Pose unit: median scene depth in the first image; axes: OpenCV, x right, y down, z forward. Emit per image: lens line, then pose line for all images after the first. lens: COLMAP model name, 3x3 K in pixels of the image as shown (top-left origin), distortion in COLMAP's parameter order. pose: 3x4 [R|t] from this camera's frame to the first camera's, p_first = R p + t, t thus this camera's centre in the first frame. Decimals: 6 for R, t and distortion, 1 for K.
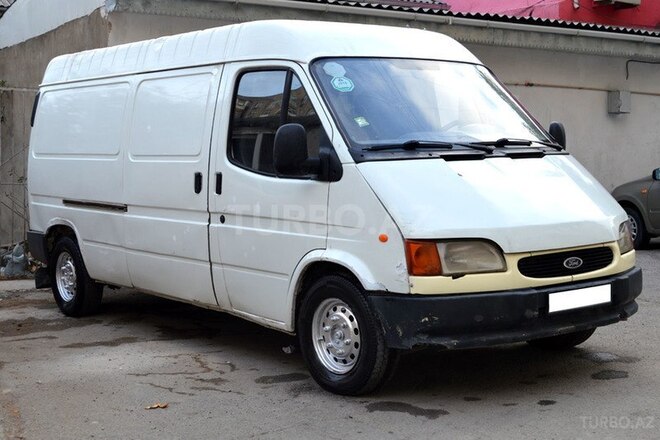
lens RADIAL K [[927.2, 0, 330.0], [0, 927.2, 220.0], [0, 0, 1]] dist [0.270984, -0.001284]
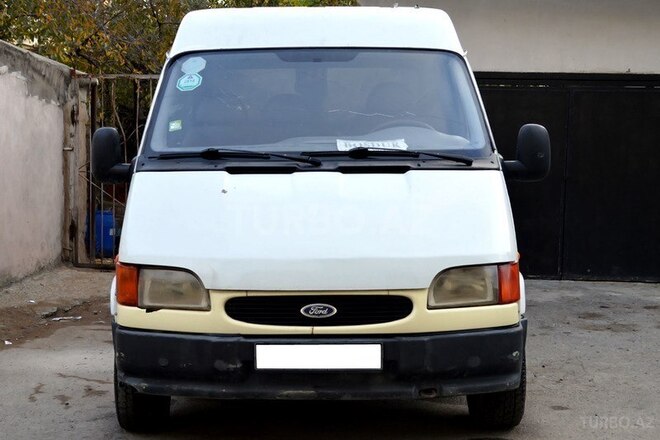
lens RADIAL K [[938.3, 0, 330.0], [0, 938.3, 220.0], [0, 0, 1]] dist [-0.043557, -0.005897]
pose [[0.785728, 0.060963, -0.615560, 0.731053], [-0.058612, 0.997992, 0.024022, -0.048024], [0.615789, 0.017204, 0.787723, 0.394522]]
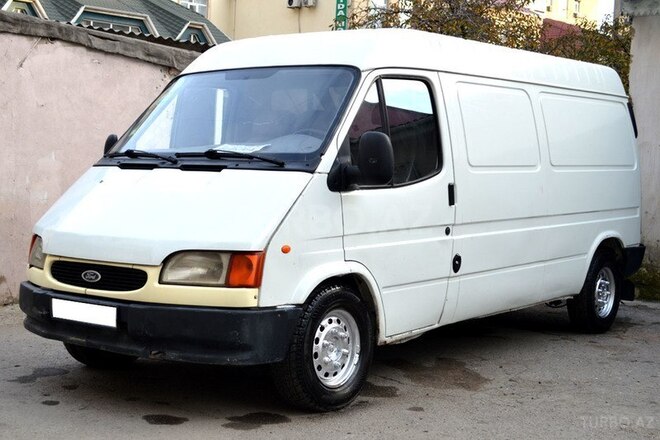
lens RADIAL K [[958.0, 0, 388.8], [0, 958.0, 204.9], [0, 0, 1]] dist [0.135722, 0.018334]
pose [[0.270149, 0.070089, -0.960264, 1.294811], [-0.097056, 0.994249, 0.045265, -0.103102], [0.957914, 0.080971, 0.275398, 1.006639]]
